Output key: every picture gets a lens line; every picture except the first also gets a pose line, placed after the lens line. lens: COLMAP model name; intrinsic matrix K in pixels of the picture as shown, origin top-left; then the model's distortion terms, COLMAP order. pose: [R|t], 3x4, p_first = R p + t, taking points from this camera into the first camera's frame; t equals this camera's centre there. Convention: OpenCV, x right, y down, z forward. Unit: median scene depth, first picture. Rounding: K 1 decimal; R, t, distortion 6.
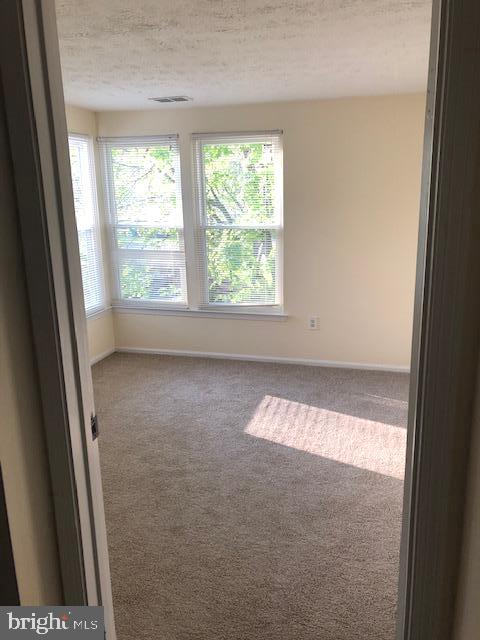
lens RADIAL K [[526.2, 0, 242.6], [0, 526.2, 321.2], [0, 0, 1]] dist [0.056613, -0.051445]
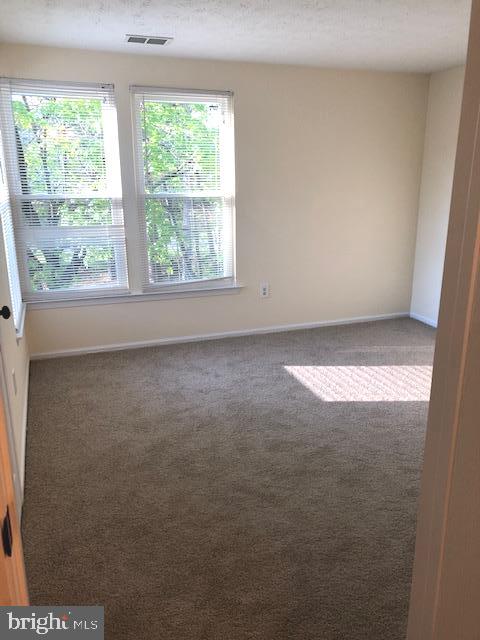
lens RADIAL K [[526.2, 0, 242.4], [0, 526.2, 318.1], [0, 0, 1]] dist [0.056613, -0.051445]
pose [[0.809894, -0.142721, 0.568948, -0.488569], [0.130899, 0.989463, 0.061873, -0.013634], [-0.571784, 0.024364, 0.820042, 0.206810]]
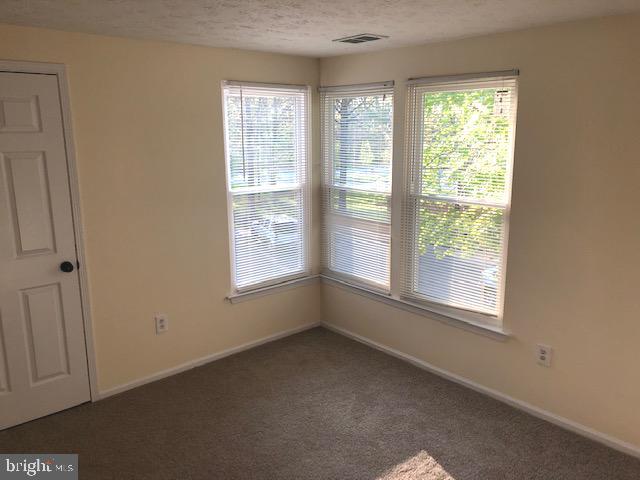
lens RADIAL K [[526.2, 0, 317.9], [0, 526.2, 239.1], [0, 0, 1]] dist [0.056613, -0.051445]
pose [[0.841558, 0.126079, -0.525247, 0.232100], [-0.144214, 0.989525, 0.006462, -0.105879], [0.520560, 0.070309, 0.850926, 0.280466]]
